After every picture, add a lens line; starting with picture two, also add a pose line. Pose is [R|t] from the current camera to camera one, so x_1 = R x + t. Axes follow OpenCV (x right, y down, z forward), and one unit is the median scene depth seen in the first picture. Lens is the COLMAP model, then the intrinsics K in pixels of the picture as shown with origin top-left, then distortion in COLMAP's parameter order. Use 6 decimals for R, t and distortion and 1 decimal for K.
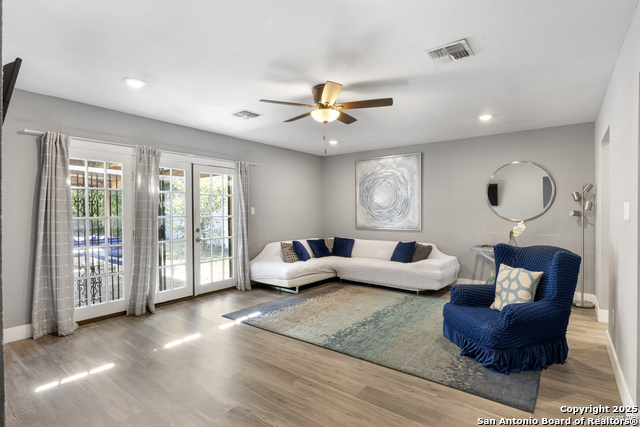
lens RADIAL K [[325.4, 0, 320.1], [0, 325.4, 215.4], [0, 0, 1]] dist [-0.001453, -0.000210]
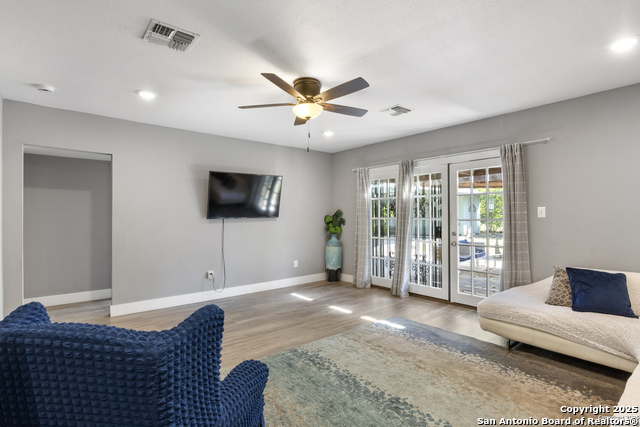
lens RADIAL K [[325.4, 0, 321.1], [0, 325.4, 212.7], [0, 0, 1]] dist [-0.001453, -0.000210]
pose [[-0.237264, 0.000146, -0.971445, 0.739112], [-0.003833, 0.999992, 0.001086, -0.016063], [0.971438, 0.003981, -0.237262, 1.004184]]
